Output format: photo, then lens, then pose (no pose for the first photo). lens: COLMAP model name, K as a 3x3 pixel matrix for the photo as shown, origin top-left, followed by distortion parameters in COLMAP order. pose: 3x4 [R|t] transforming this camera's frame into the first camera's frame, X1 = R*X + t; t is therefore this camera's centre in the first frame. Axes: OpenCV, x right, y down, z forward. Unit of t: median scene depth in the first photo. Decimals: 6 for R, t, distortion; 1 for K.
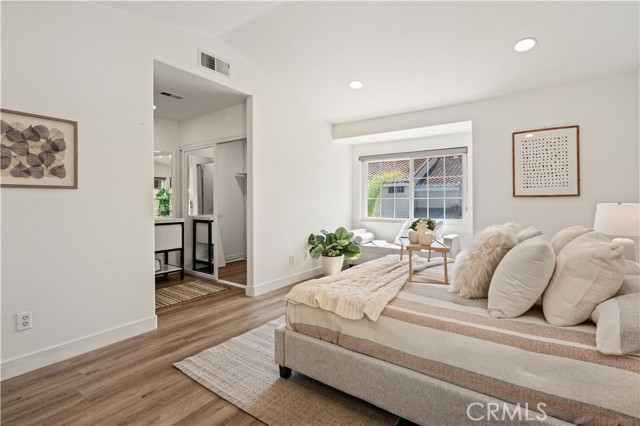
lens RADIAL K [[294.2, 0, 312.0], [0, 294.2, 202.0], [0, 0, 1]] dist [-0.009460, 0.004224]
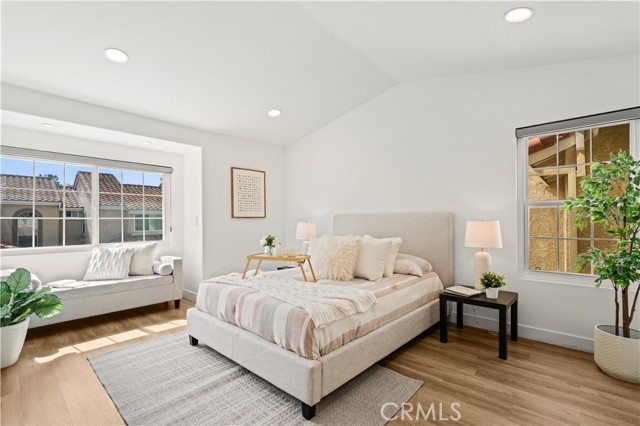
lens RADIAL K [[294.2, 0, 330.8], [0, 294.2, 217.6], [0, 0, 1]] dist [-0.009460, 0.004224]
pose [[0.102417, 0.011857, 0.994671, -0.530515], [0.005376, 0.999908, -0.012473, -0.001333], [-0.994727, 0.006625, 0.102343, 0.452128]]
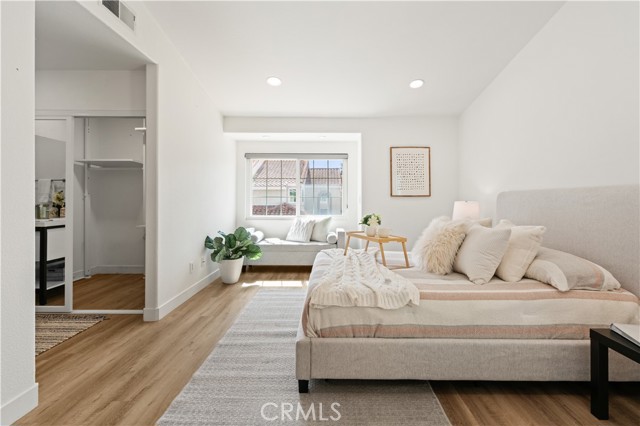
lens RADIAL K [[294.2, 0, 320.2], [0, 294.2, 198.0], [0, 0, 1]] dist [-0.009460, 0.004224]
pose [[0.819256, 0.006828, 0.573388, -0.314470], [-0.002768, 0.999965, -0.007952, 0.000106], [-0.573421, 0.004927, 0.819246, 0.118931]]
